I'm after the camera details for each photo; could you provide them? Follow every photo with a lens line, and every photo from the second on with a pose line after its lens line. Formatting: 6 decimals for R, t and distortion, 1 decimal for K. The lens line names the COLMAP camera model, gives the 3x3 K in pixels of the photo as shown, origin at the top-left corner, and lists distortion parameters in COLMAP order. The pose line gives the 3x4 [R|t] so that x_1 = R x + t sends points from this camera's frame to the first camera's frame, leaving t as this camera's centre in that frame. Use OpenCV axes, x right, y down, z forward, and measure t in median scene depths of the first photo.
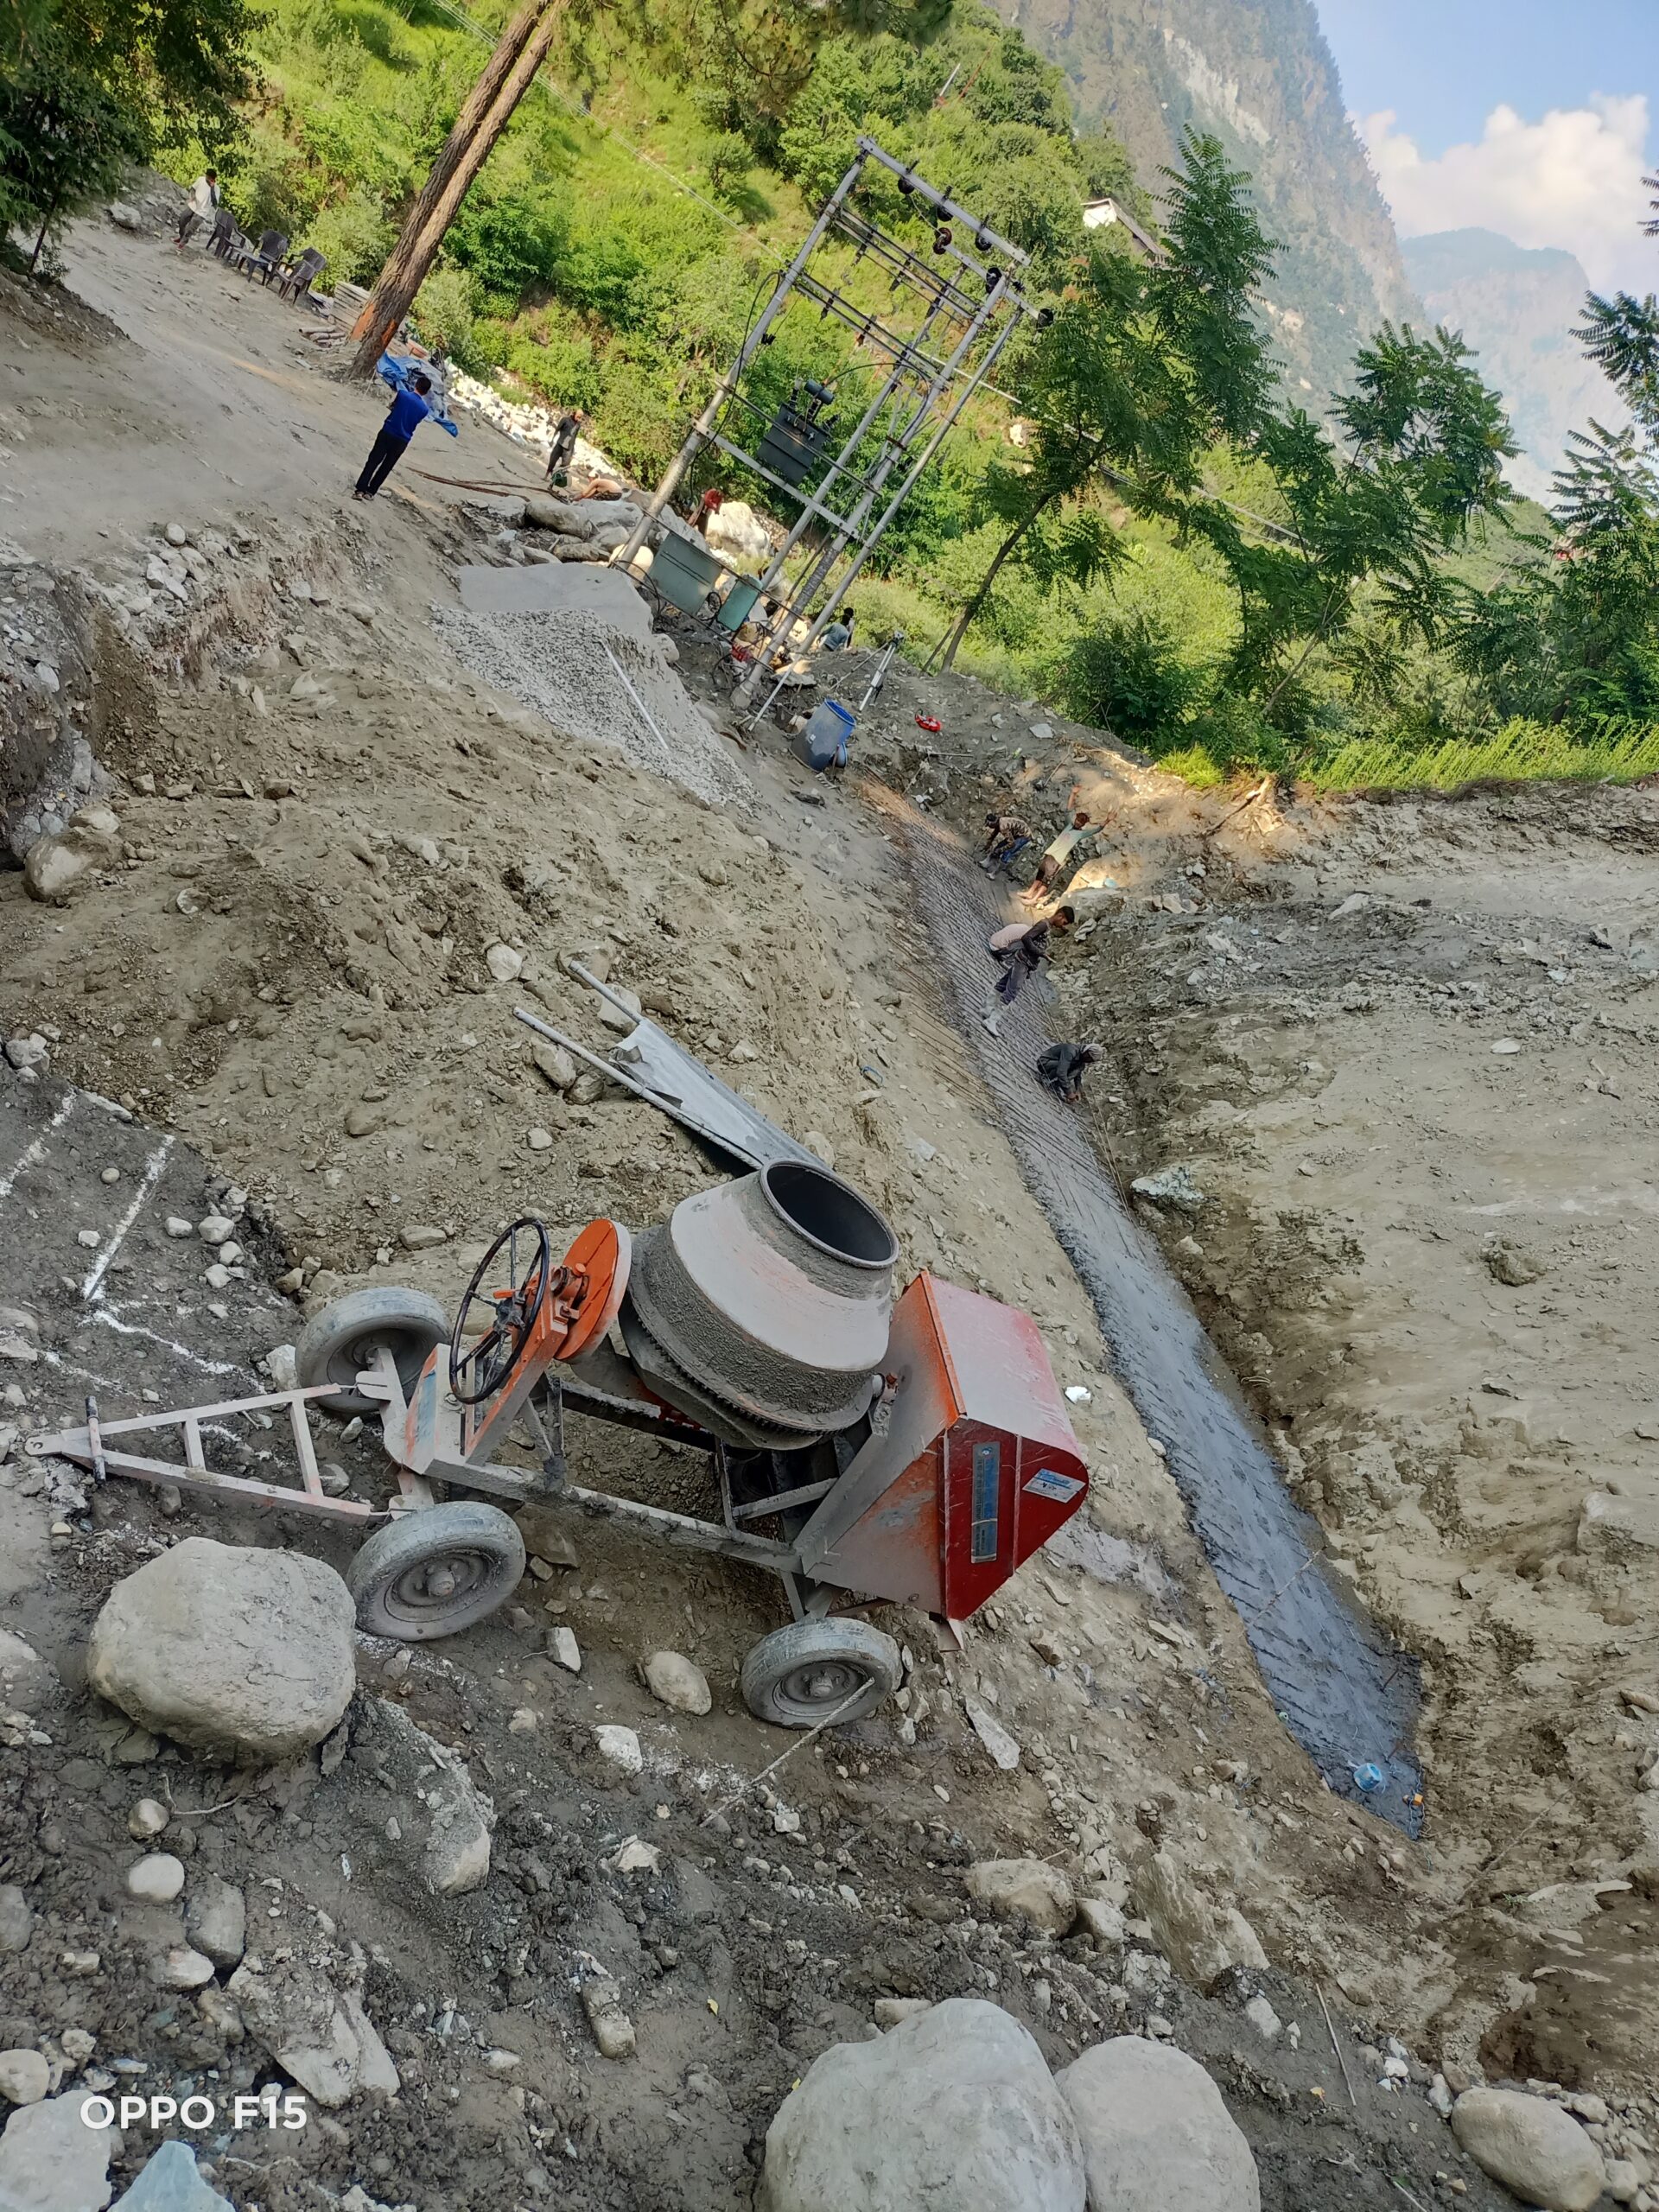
lens RADIAL K [[1658.9, 0, 842.0], [0, 1658.9, 1141.8], [0, 0, 1]] dist [0.004123, -0.007006]
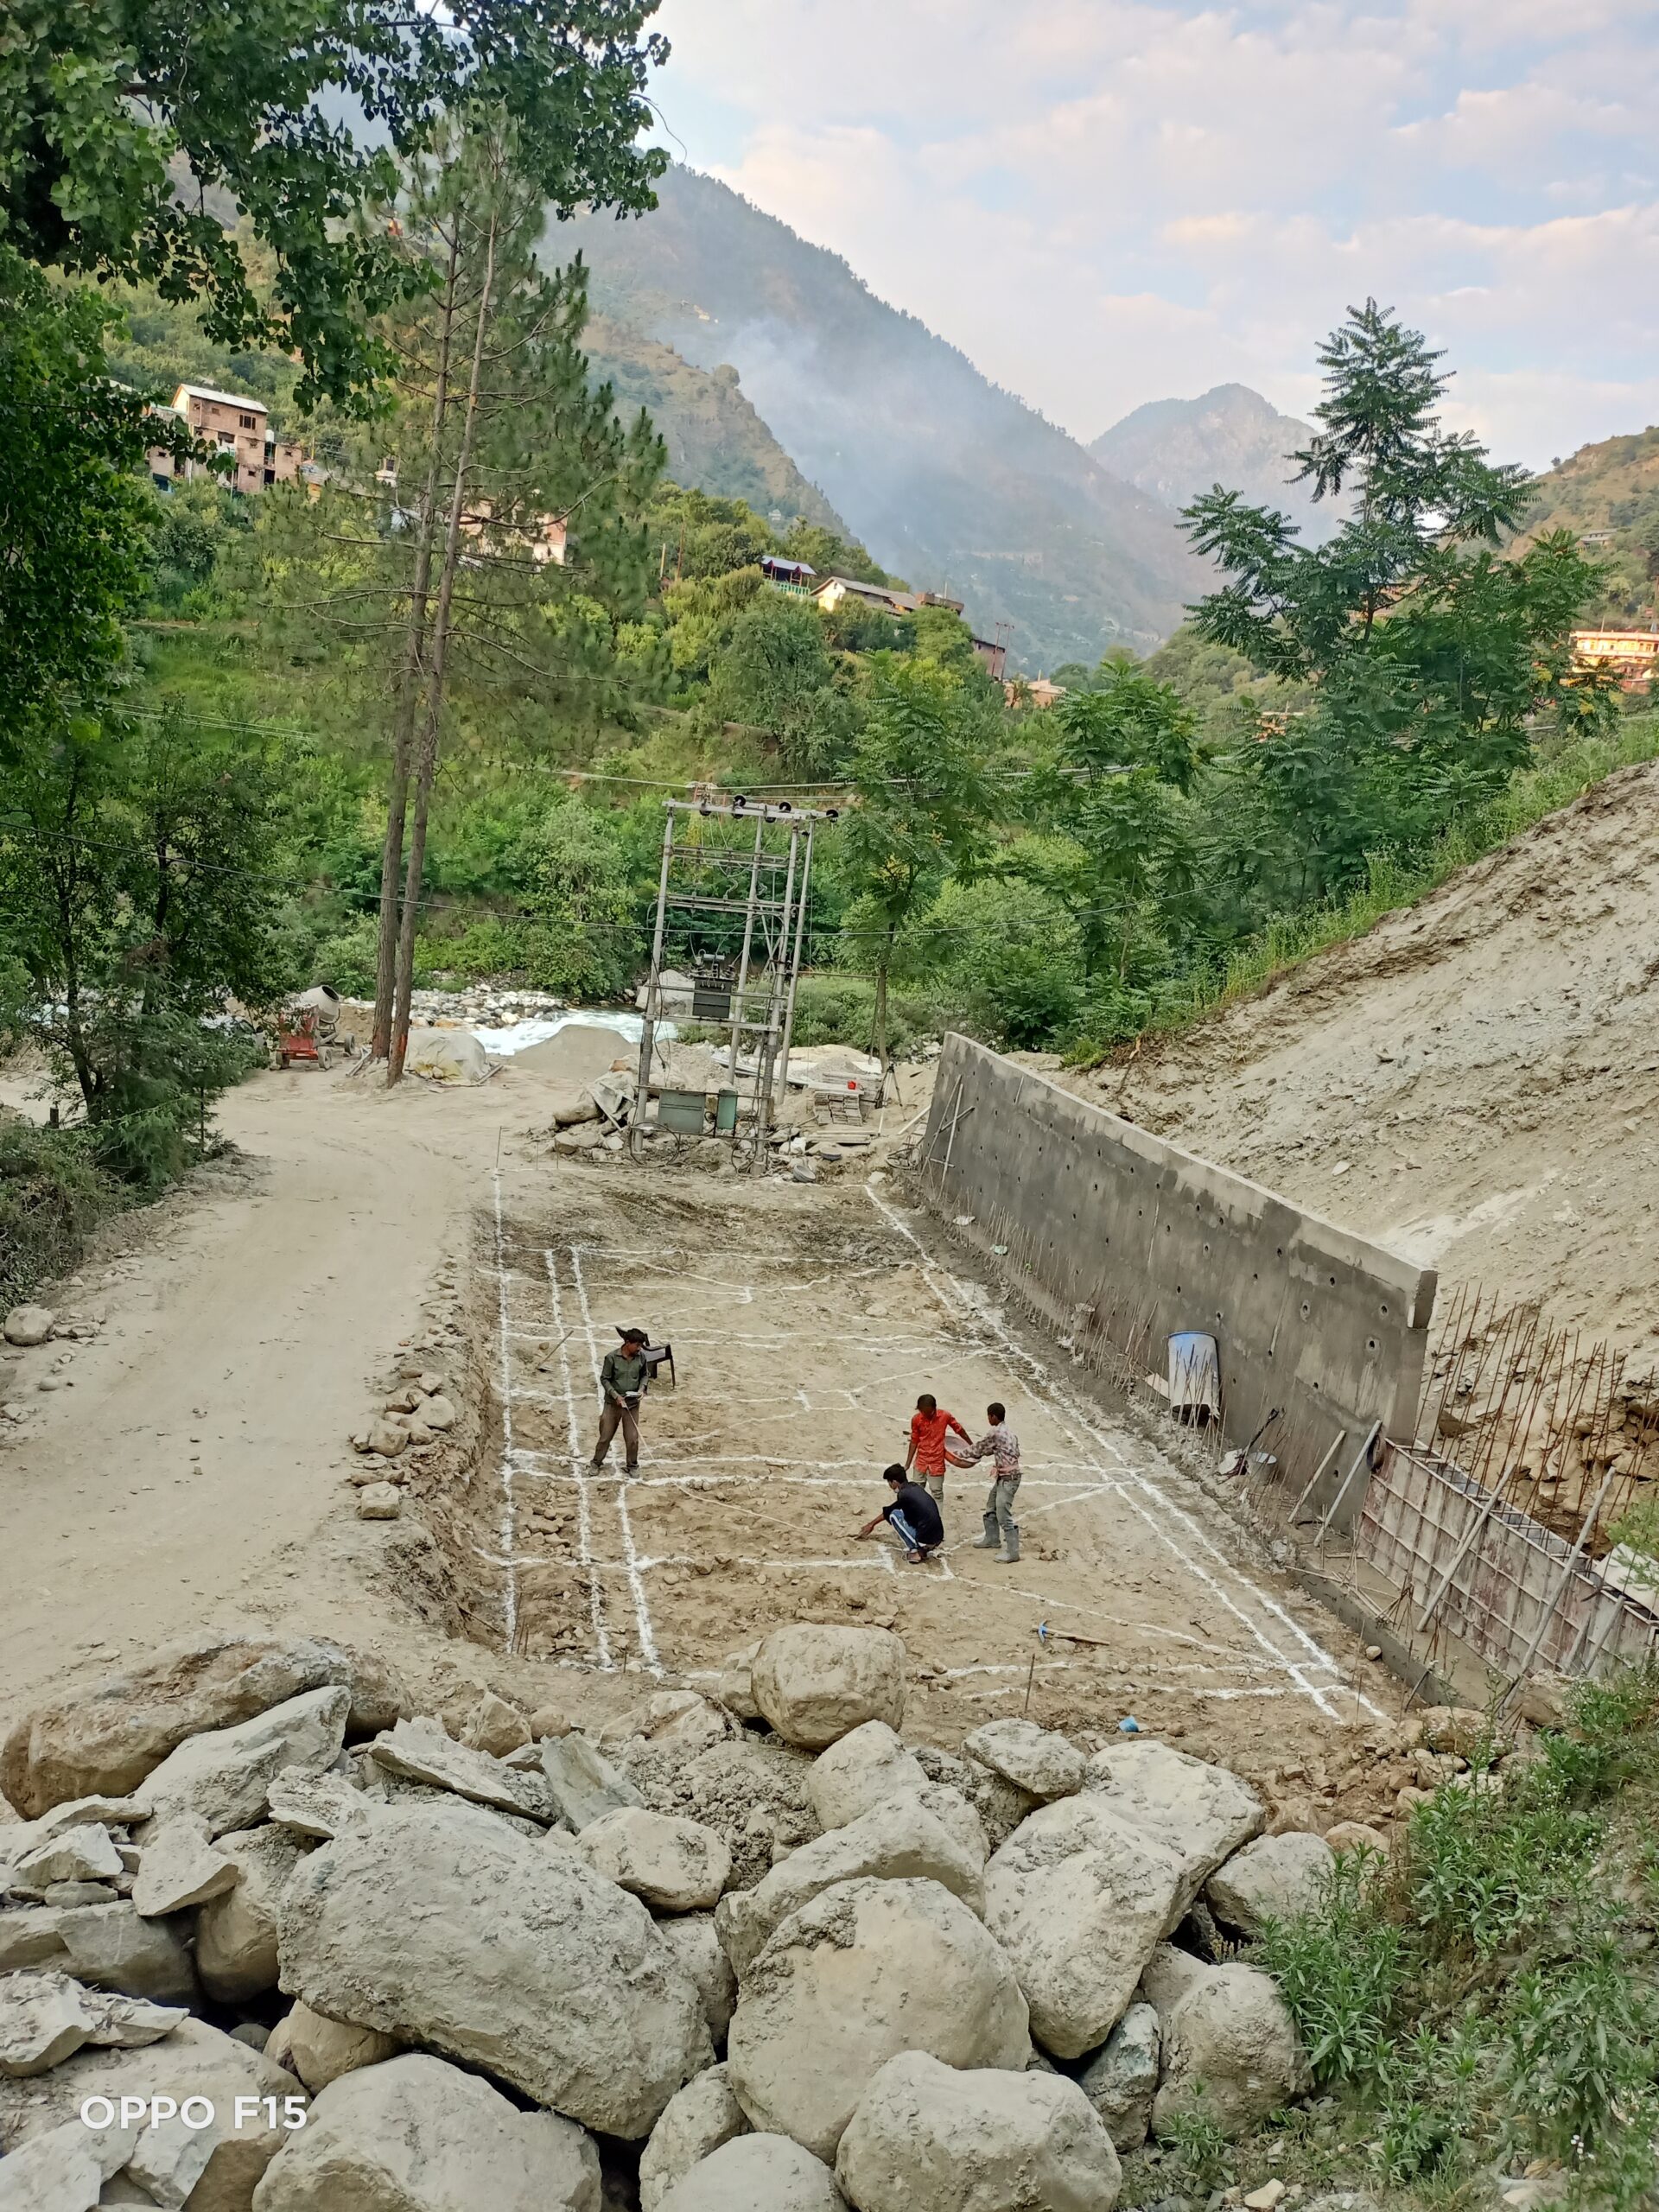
lens RADIAL K [[1658.9, 0, 842.0], [0, 1658.9, 1141.8], [0, 0, 1]] dist [0.004123, -0.007006]
pose [[0.889975, -0.455824, -0.012975, 0.024768], [0.444122, 0.872881, -0.202077, 0.012738], [0.103437, 0.174081, 0.979284, -0.265921]]
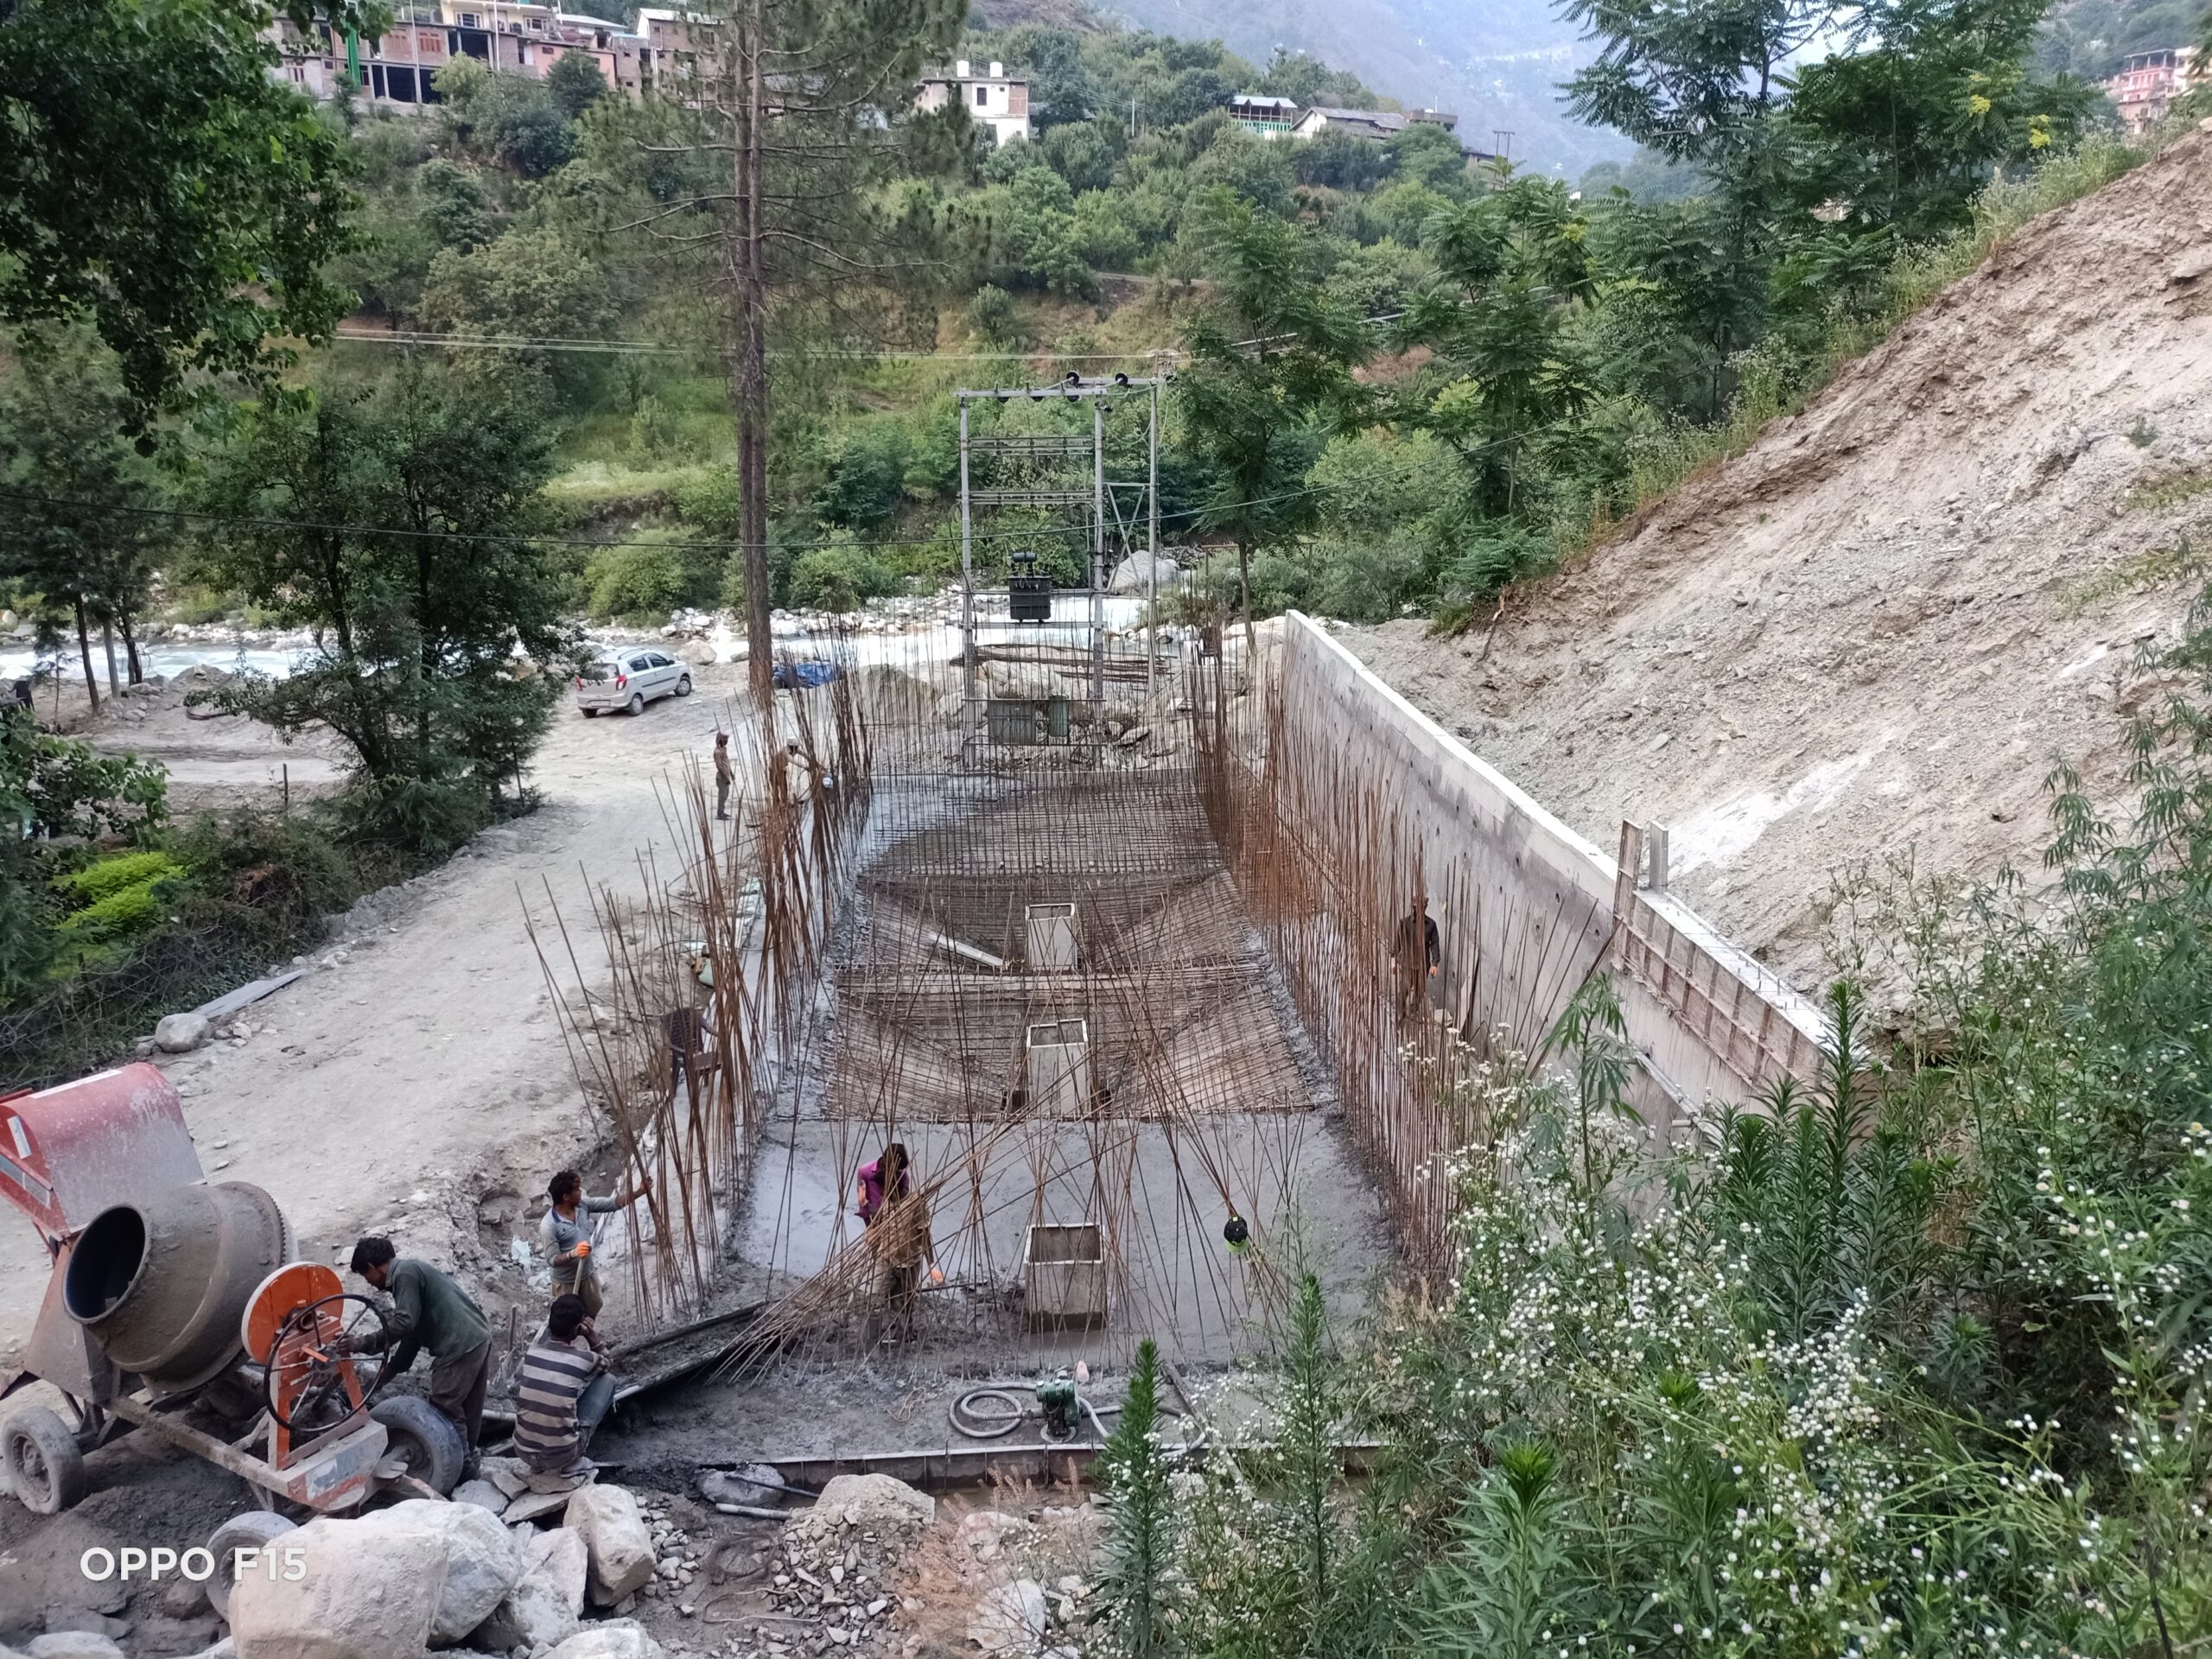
lens RADIAL K [[1639.1, 0, 1100.7], [0, 1639.1, 894.1], [0, 0, 1]] dist [-0.004086, -0.024290]
pose [[0.831174, -0.507986, -0.226053, 0.155451], [0.473804, 0.859858, -0.190140, 0.044140], [0.290962, 0.050934, 0.955378, -0.168439]]
